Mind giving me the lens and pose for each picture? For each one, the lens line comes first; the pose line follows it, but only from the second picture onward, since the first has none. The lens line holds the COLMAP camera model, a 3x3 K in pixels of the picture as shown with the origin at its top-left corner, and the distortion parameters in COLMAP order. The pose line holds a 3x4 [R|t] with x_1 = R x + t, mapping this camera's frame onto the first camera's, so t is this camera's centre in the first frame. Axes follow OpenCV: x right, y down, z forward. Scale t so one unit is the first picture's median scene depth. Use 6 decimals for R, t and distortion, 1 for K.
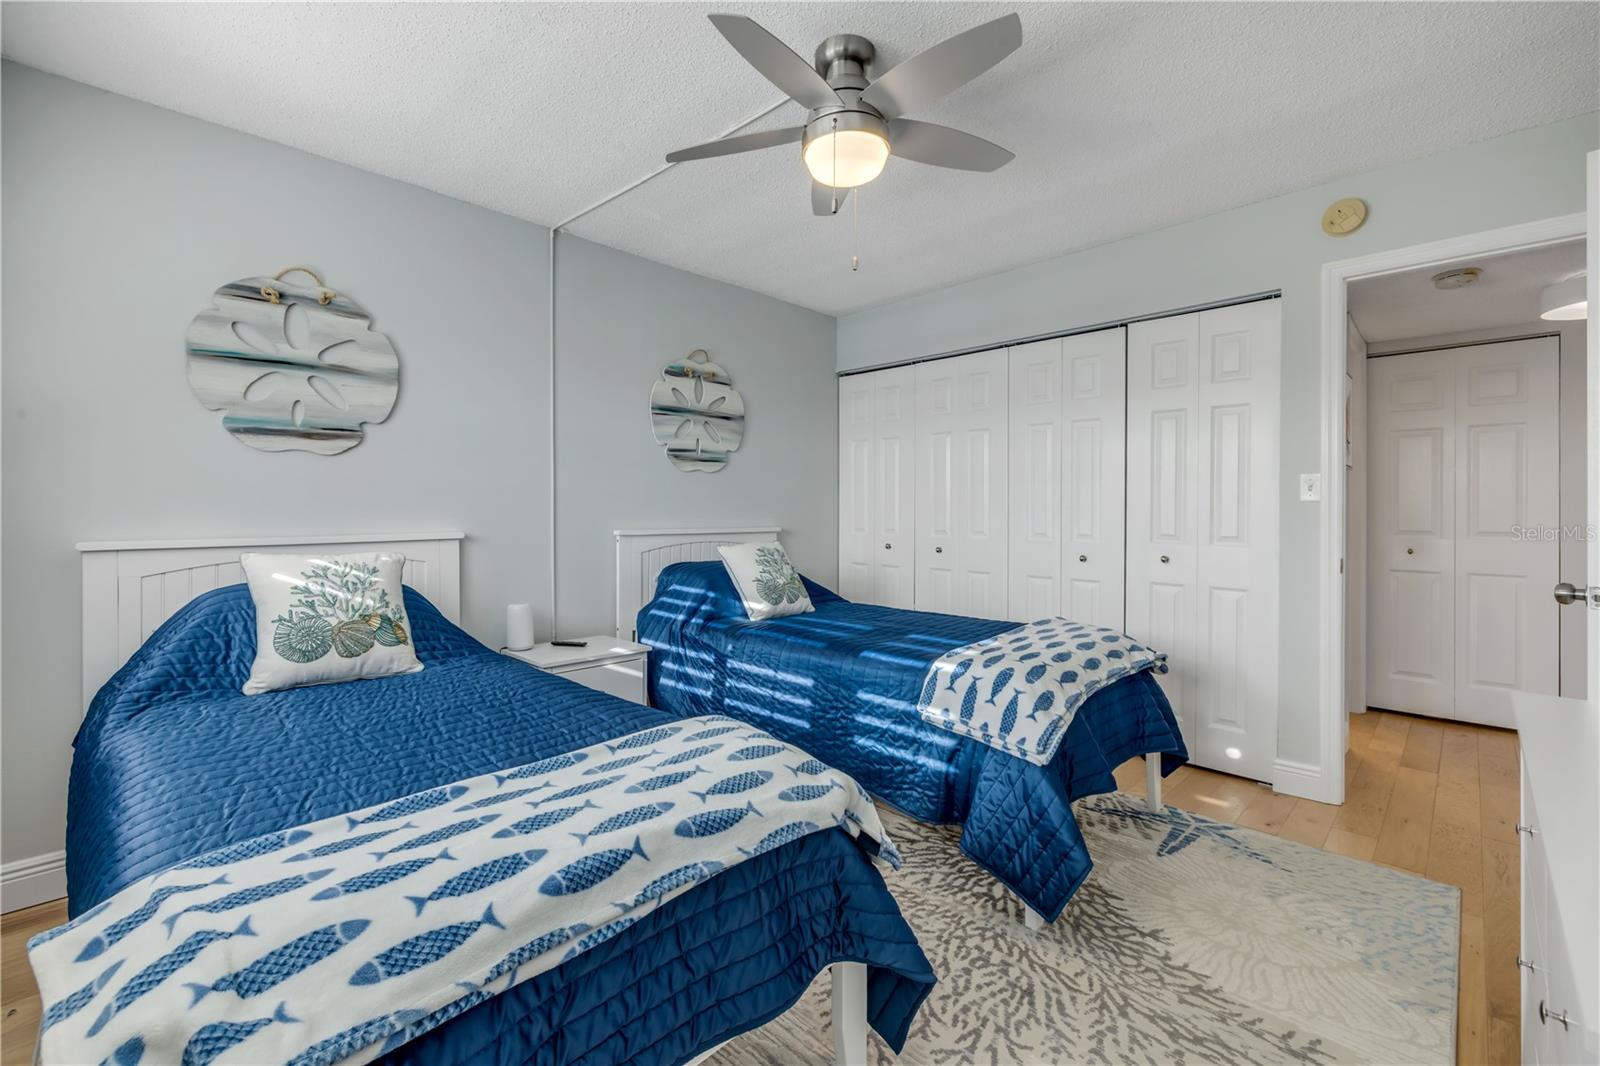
lens RADIAL K [[667.9, 0, 797.6], [0, 667.9, 516.7], [0, 0, 1]] dist [-0.000532, 0.000081]
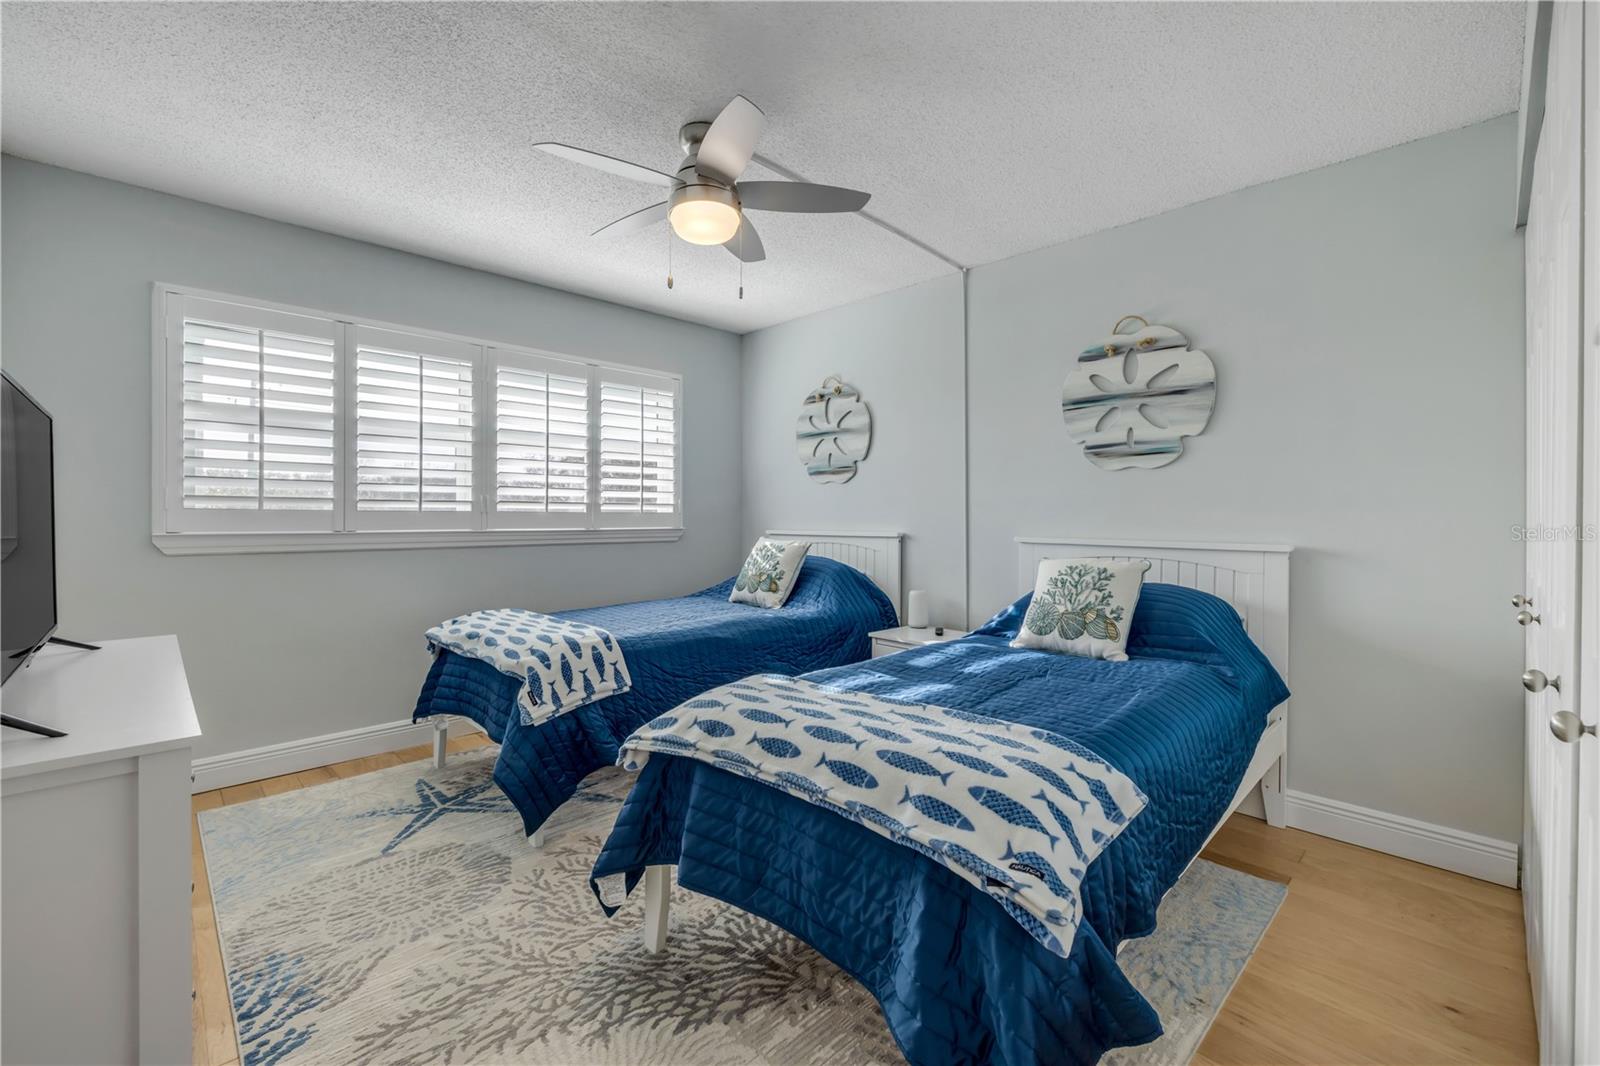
lens RADIAL K [[667.9, 0, 787.5], [0, 667.9, 521.5], [0, 0, 1]] dist [-0.000532, 0.000081]
pose [[-0.013927, 0.005713, -0.999887, 0.956839], [-0.015665, 0.999860, 0.005931, -0.004511], [0.999780, 0.015746, -0.013836, 0.876760]]
